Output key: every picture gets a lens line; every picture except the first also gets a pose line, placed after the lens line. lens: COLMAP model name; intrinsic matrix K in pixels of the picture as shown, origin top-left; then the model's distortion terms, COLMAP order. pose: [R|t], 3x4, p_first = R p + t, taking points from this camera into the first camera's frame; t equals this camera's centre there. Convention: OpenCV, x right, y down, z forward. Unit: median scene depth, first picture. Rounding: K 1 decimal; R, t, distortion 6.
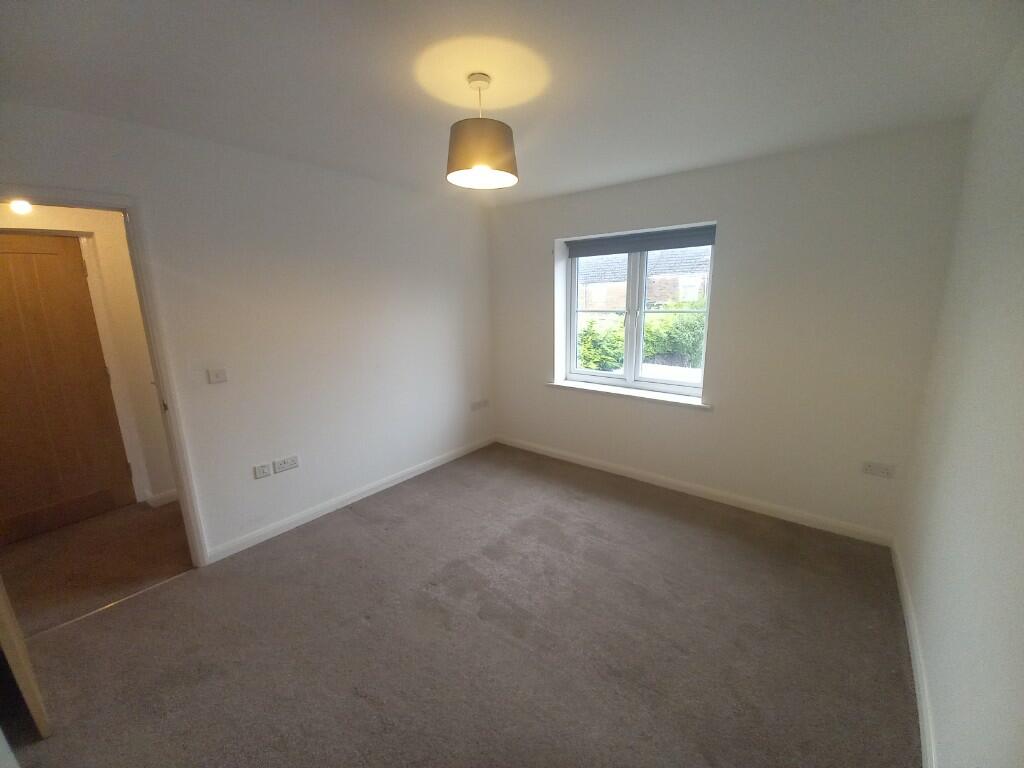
lens RADIAL K [[402.3, 0, 520.3], [0, 402.3, 384.9], [0, 0, 1]] dist [0.000796, -0.013981]
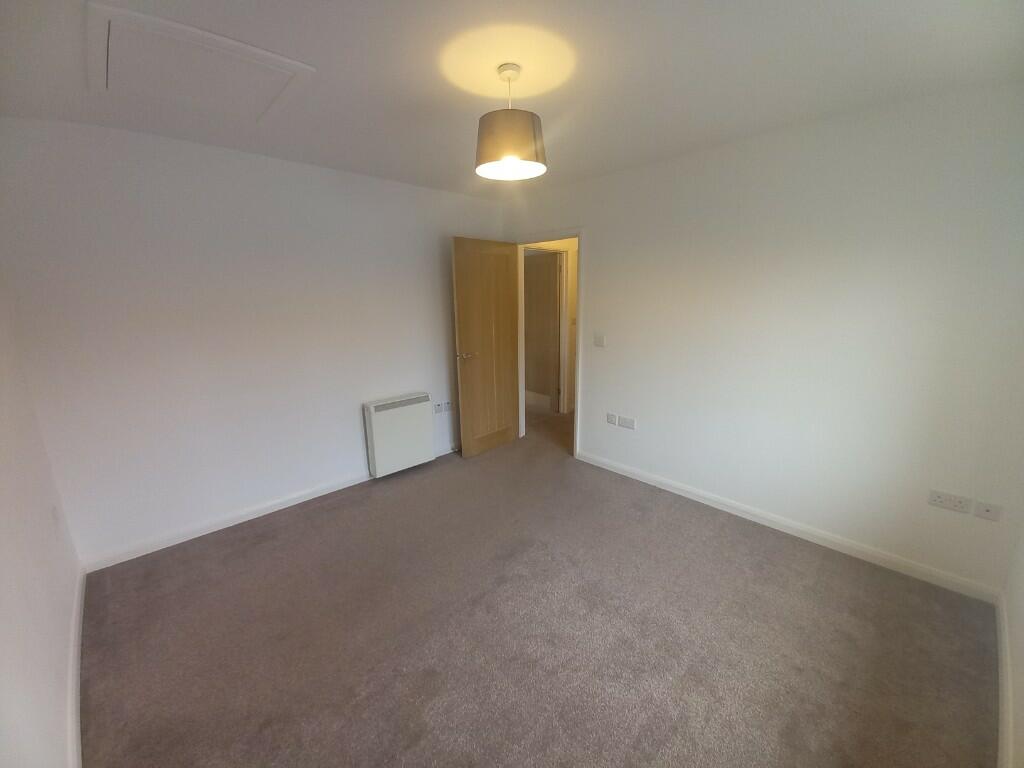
lens RADIAL K [[402.3, 0, 520.3], [0, 402.3, 384.9], [0, 0, 1]] dist [0.000796, -0.013981]
pose [[-0.161337, 0.229229, -0.959908, 0.658505], [-0.186974, 0.947936, 0.257796, -0.178074], [0.969026, 0.221070, -0.110077, 0.834283]]
